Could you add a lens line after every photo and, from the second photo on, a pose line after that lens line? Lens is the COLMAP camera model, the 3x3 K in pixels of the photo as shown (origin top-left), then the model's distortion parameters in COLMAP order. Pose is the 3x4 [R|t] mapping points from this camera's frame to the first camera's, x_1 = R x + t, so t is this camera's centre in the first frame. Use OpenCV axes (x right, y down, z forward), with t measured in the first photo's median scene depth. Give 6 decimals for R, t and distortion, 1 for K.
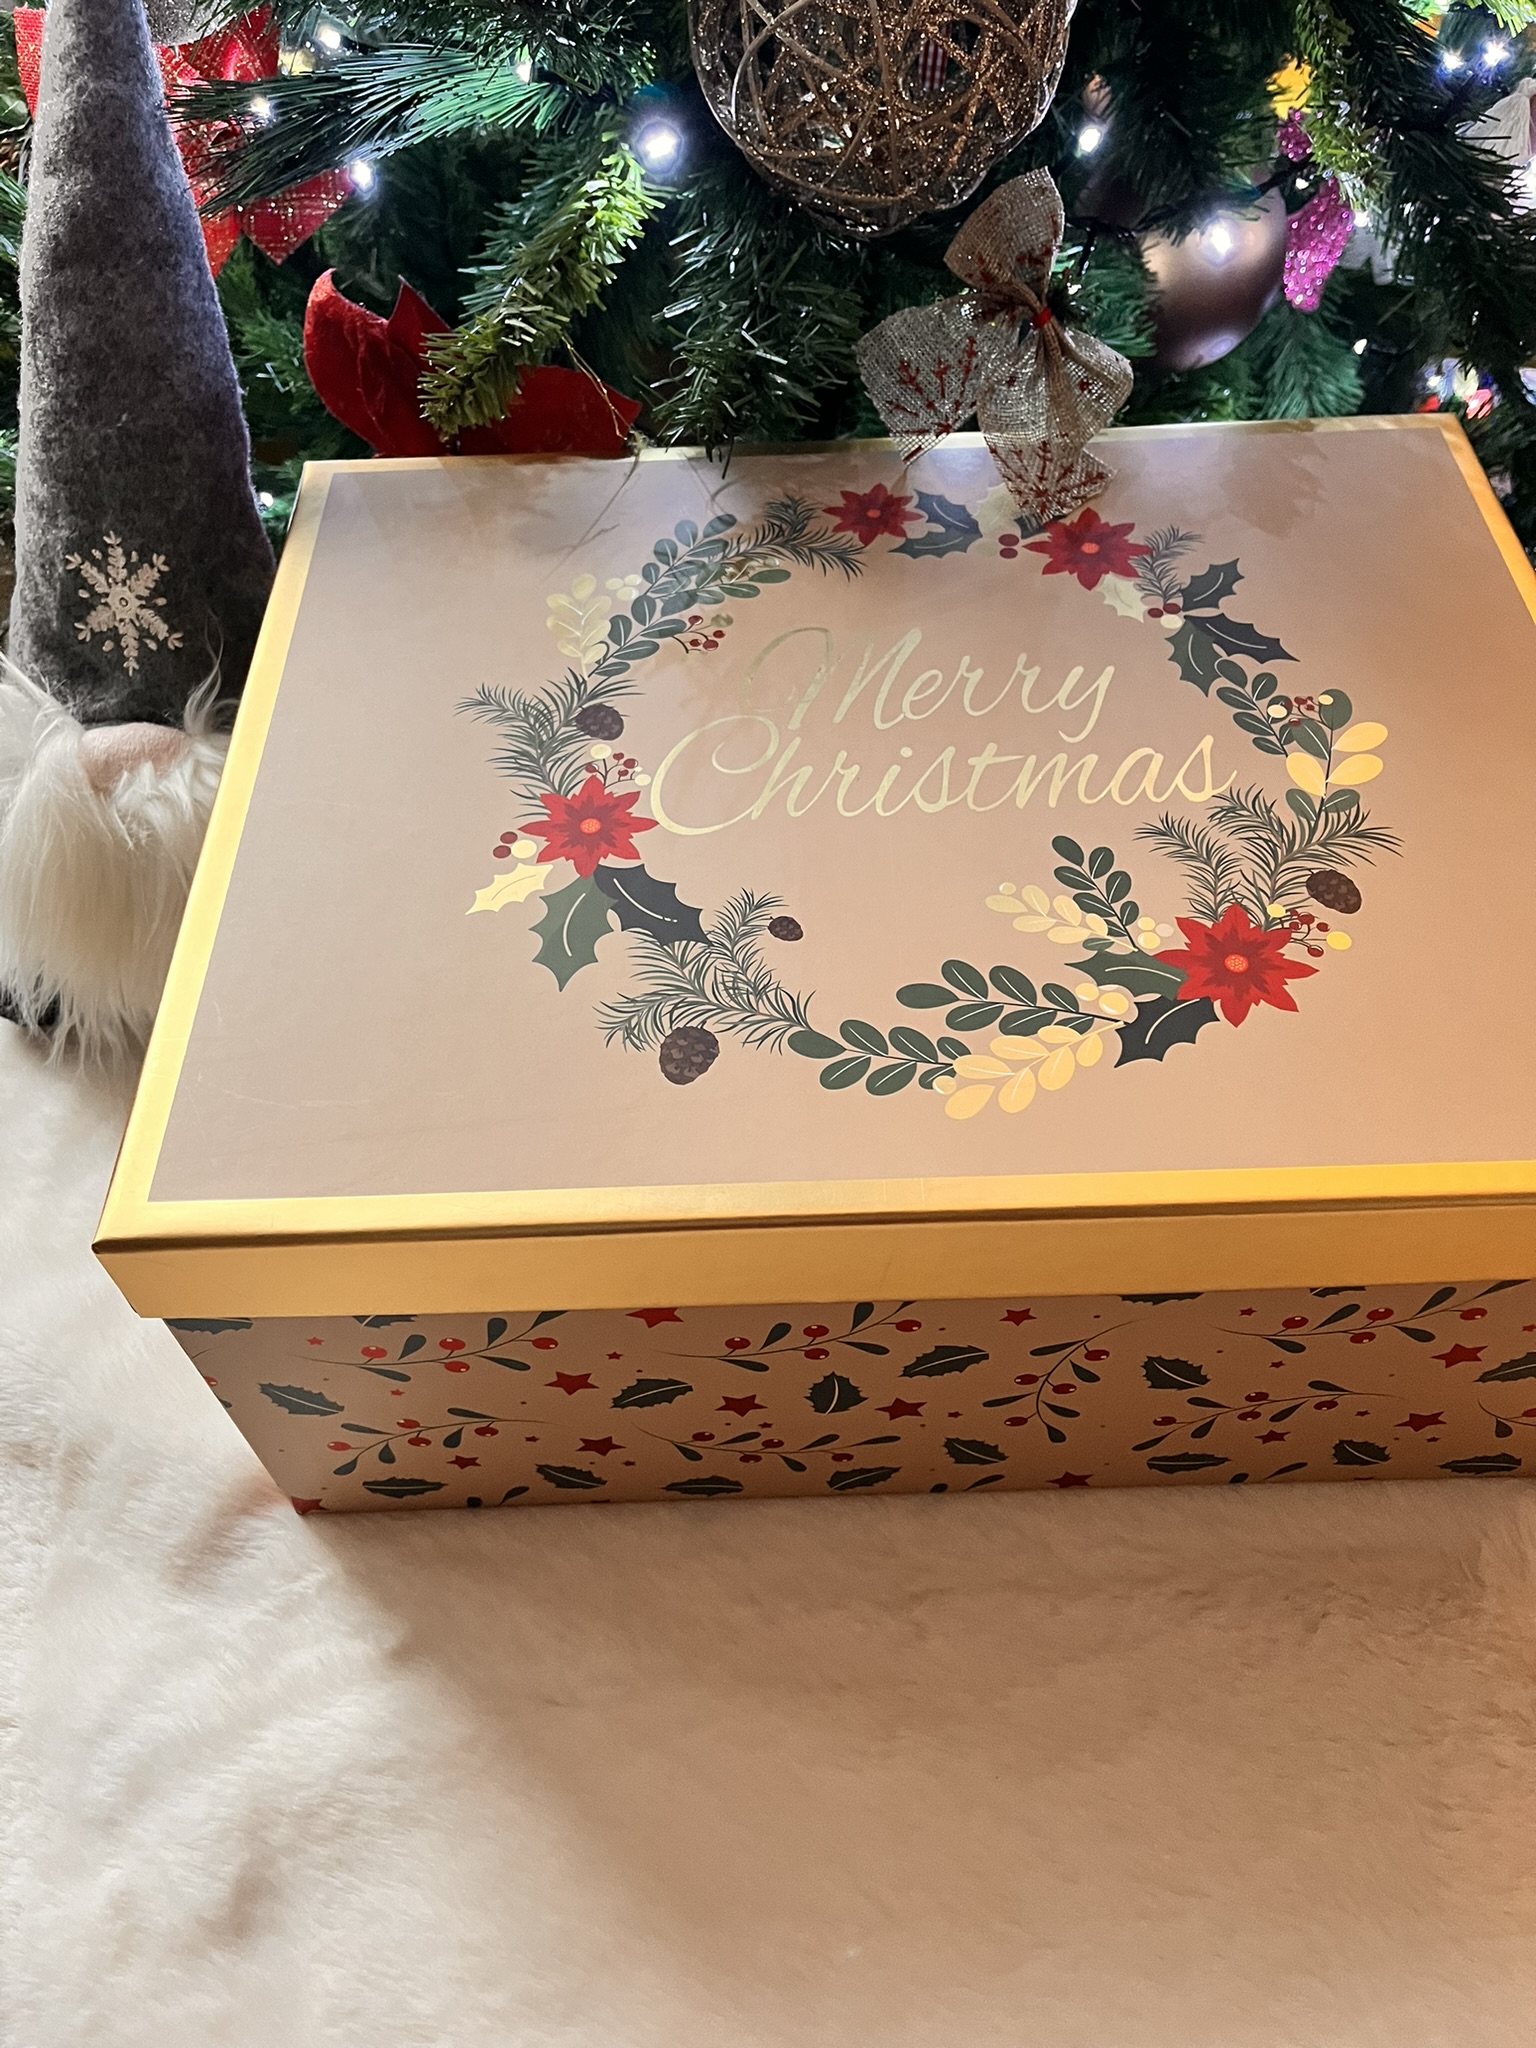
lens RADIAL K [[1811.8, 0, 777.0], [0, 1811.8, 1077.2], [0, 0, 1]] dist [0.089268, -0.125937]
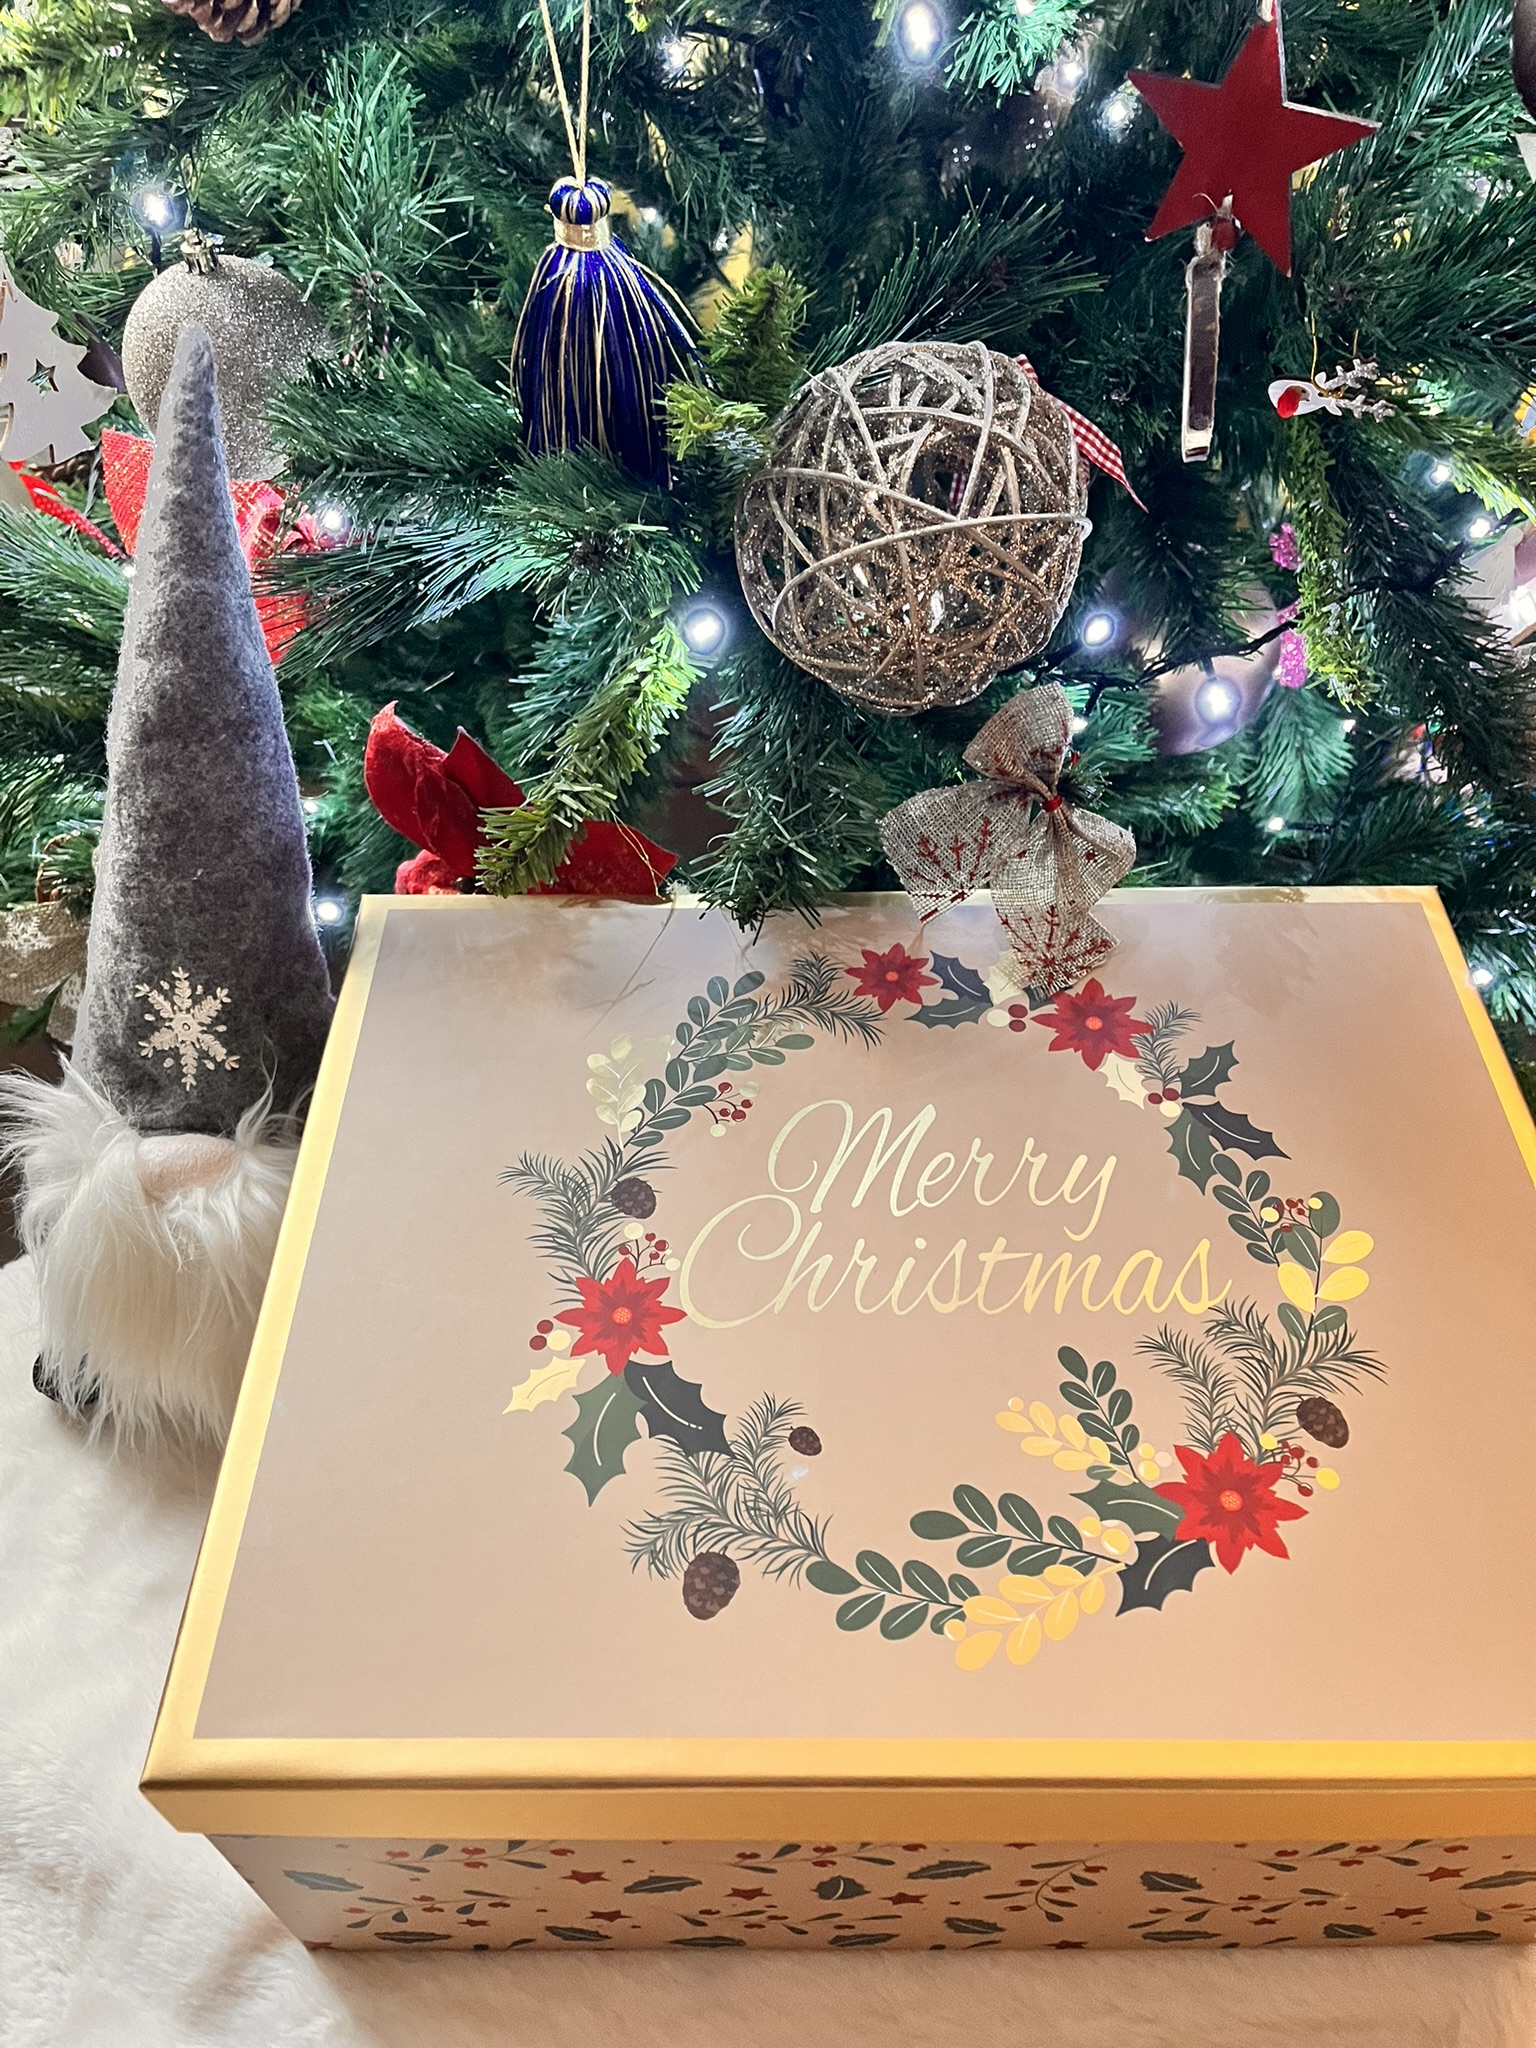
lens RADIAL K [[1811.8, 0, 773.8], [0, 1811.8, 1034.7], [0, 0, 1]] dist [0.089268, -0.125937]
pose [[0.999599, 0.028290, 0.001534, -0.018720], [-0.028094, 0.996760, -0.075373, -0.204216], [-0.003662, 0.075300, 0.997154, -0.064295]]
